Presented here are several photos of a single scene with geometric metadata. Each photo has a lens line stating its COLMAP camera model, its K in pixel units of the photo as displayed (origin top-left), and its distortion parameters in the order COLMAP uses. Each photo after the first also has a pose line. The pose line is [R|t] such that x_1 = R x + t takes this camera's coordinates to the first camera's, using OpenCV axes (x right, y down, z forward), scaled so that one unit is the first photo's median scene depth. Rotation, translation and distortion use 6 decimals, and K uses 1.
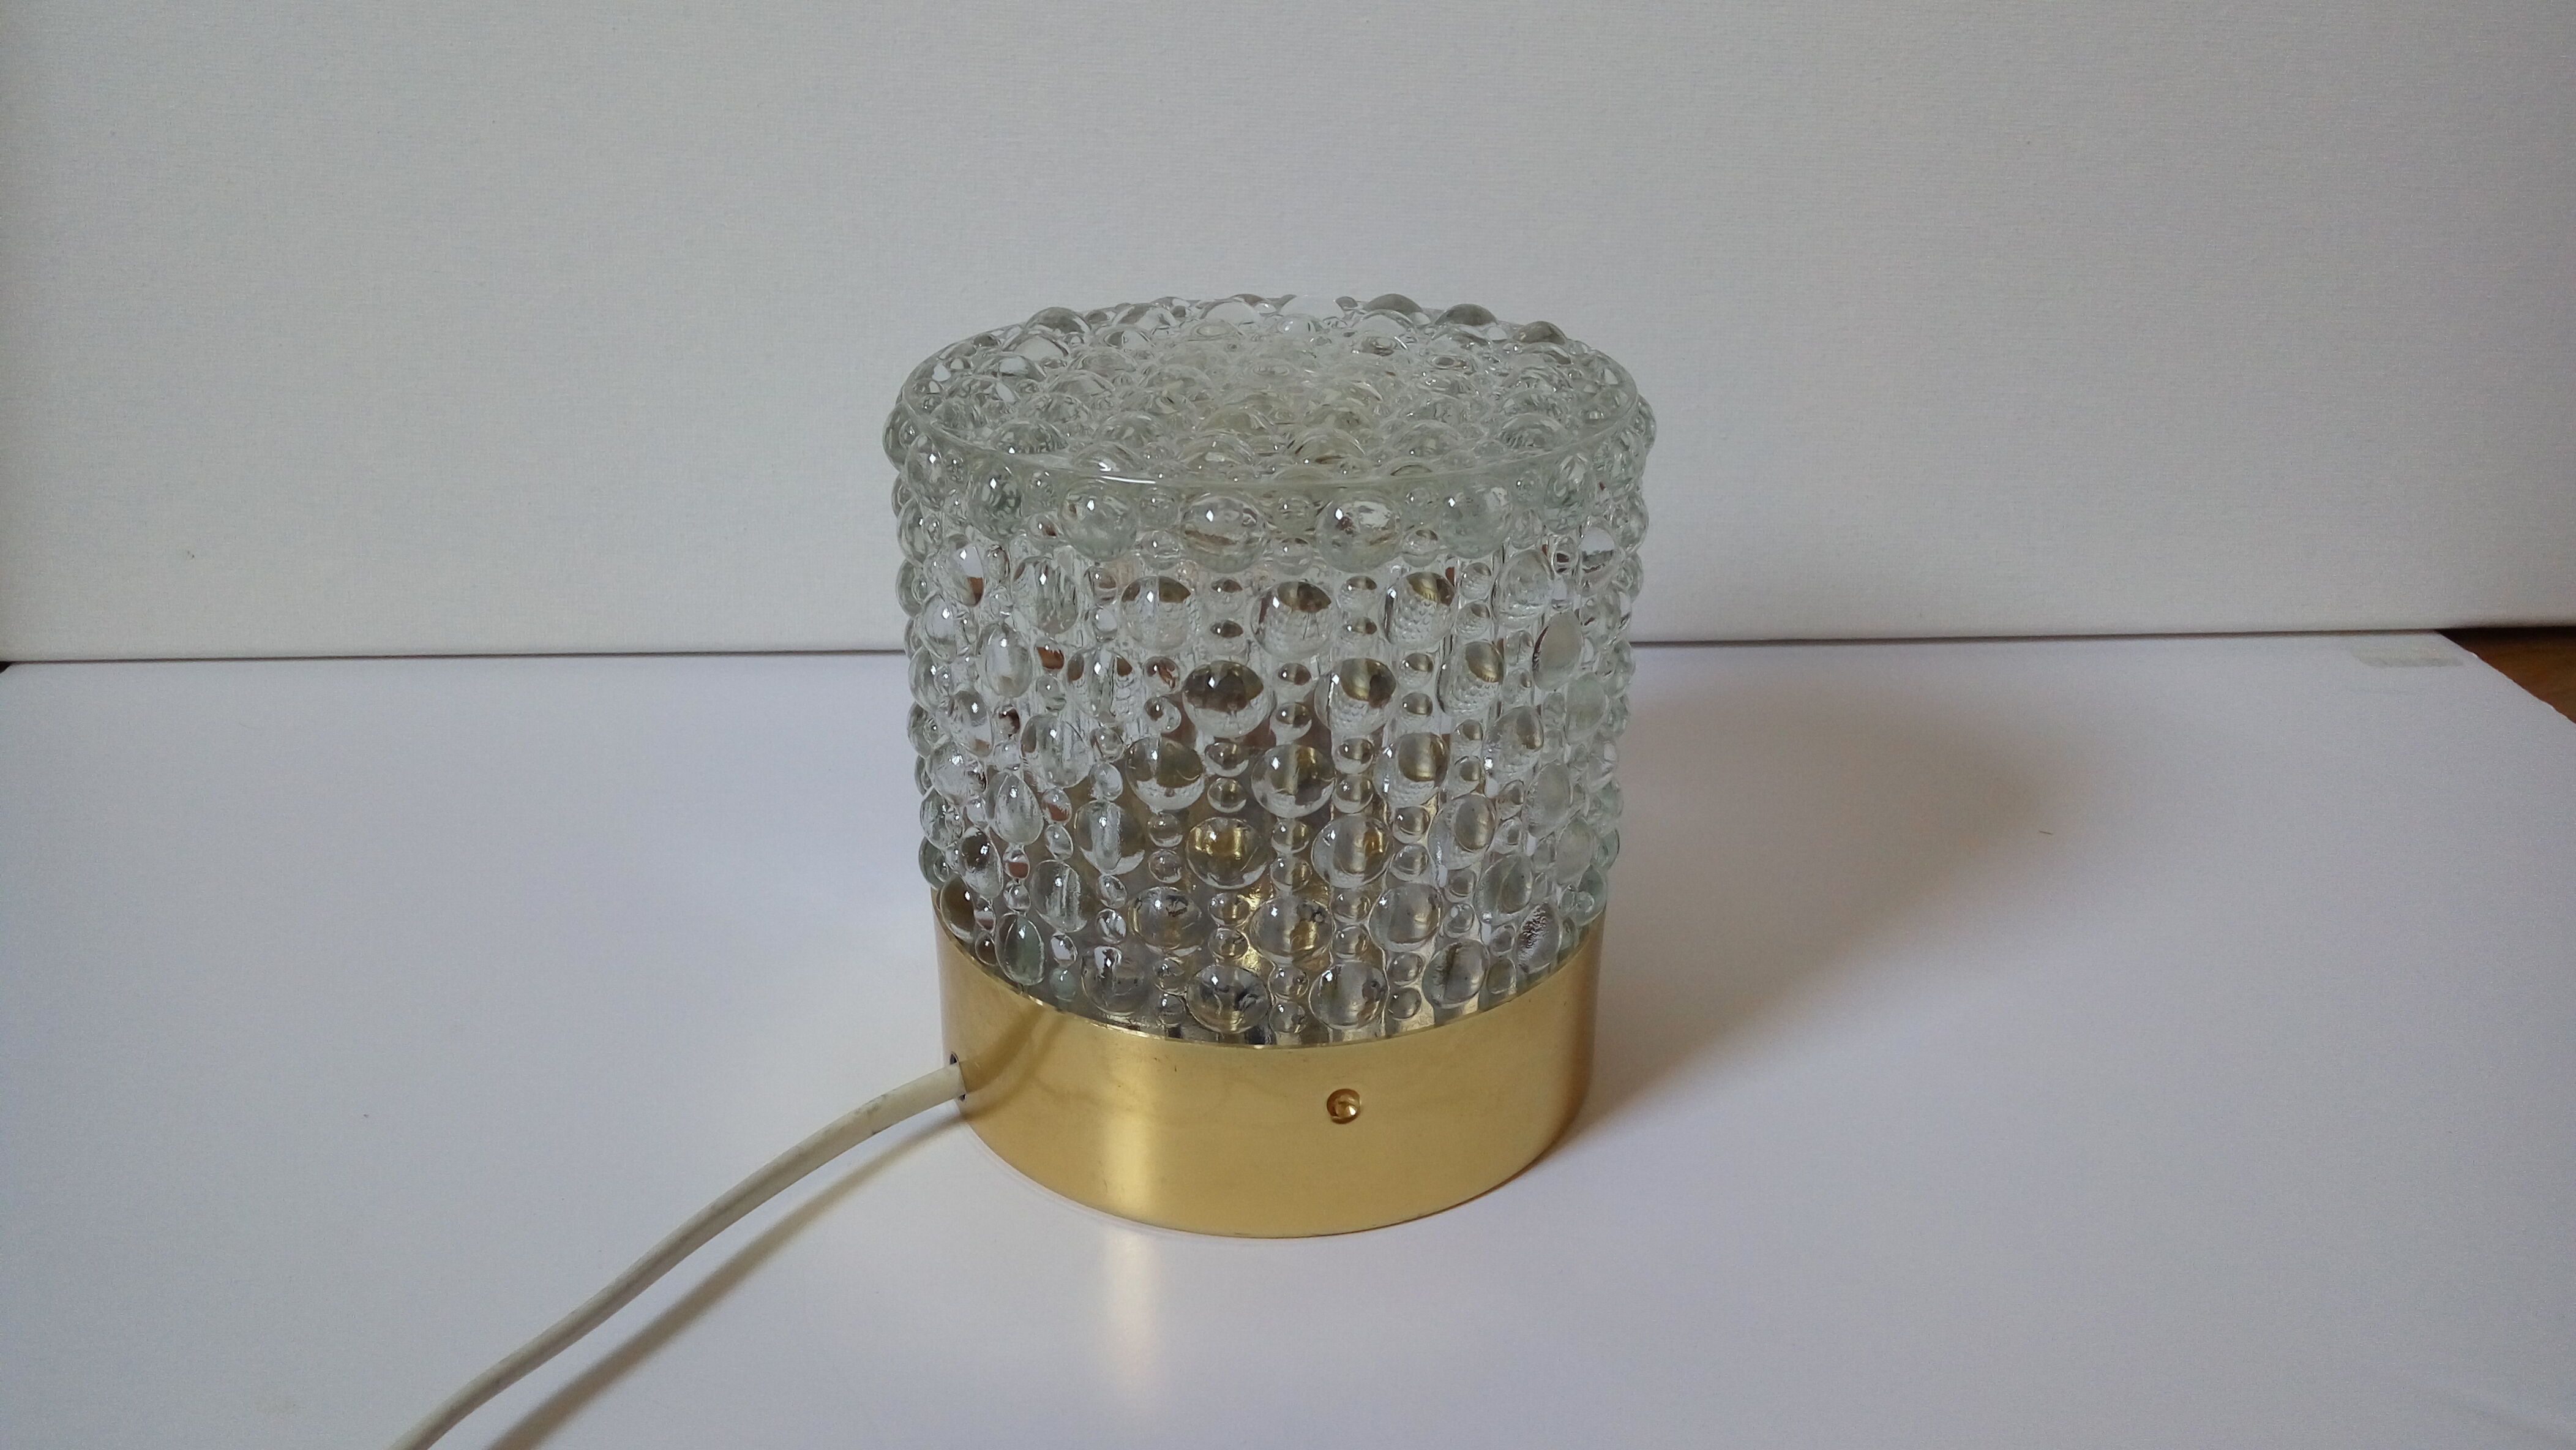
lens RADIAL K [[2017.6, 0, 1288.0], [0, 2017.6, 725.0], [0, 0, 1]] dist [0.006936, -0.003493]
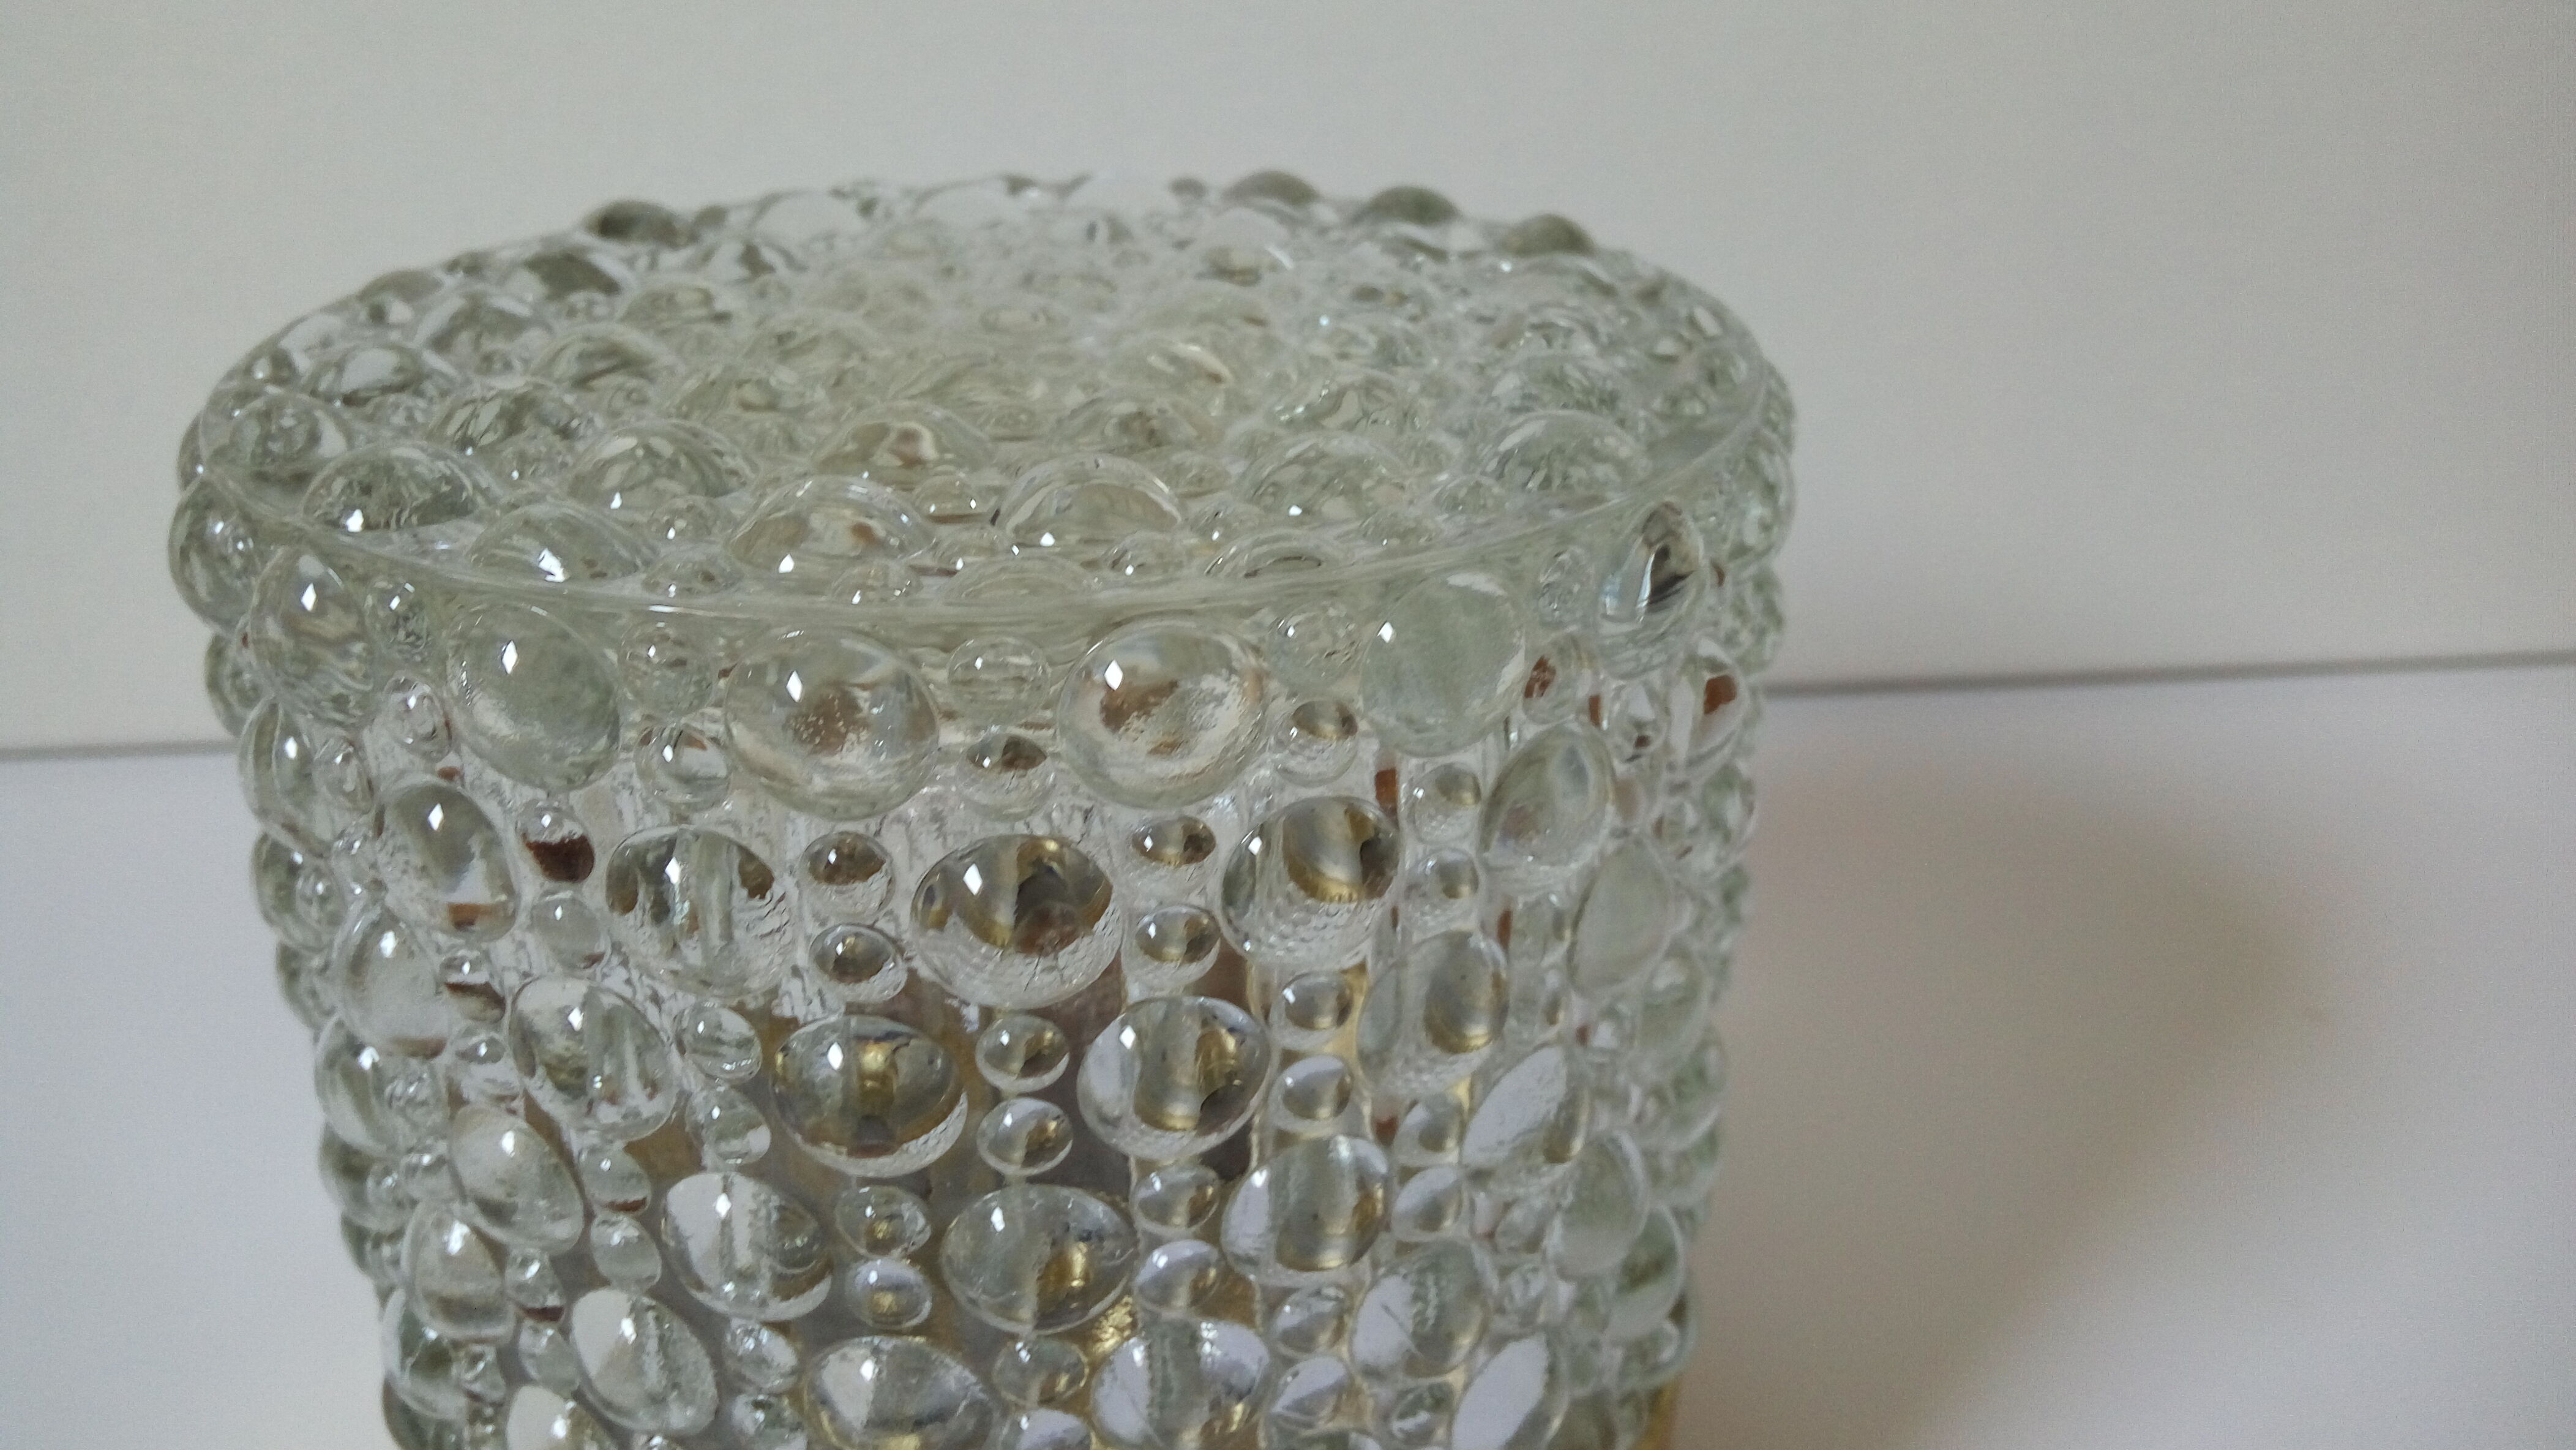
lens RADIAL K [[2017.6, 0, 1288.0], [0, 2017.6, 725.0], [0, 0, 1]] dist [0.006936, -0.003493]
pose [[0.999303, -0.020895, 0.030935, 0.040250], [0.019797, 0.999178, 0.035389, -0.090938], [-0.031650, -0.034752, 0.998895, 0.493630]]
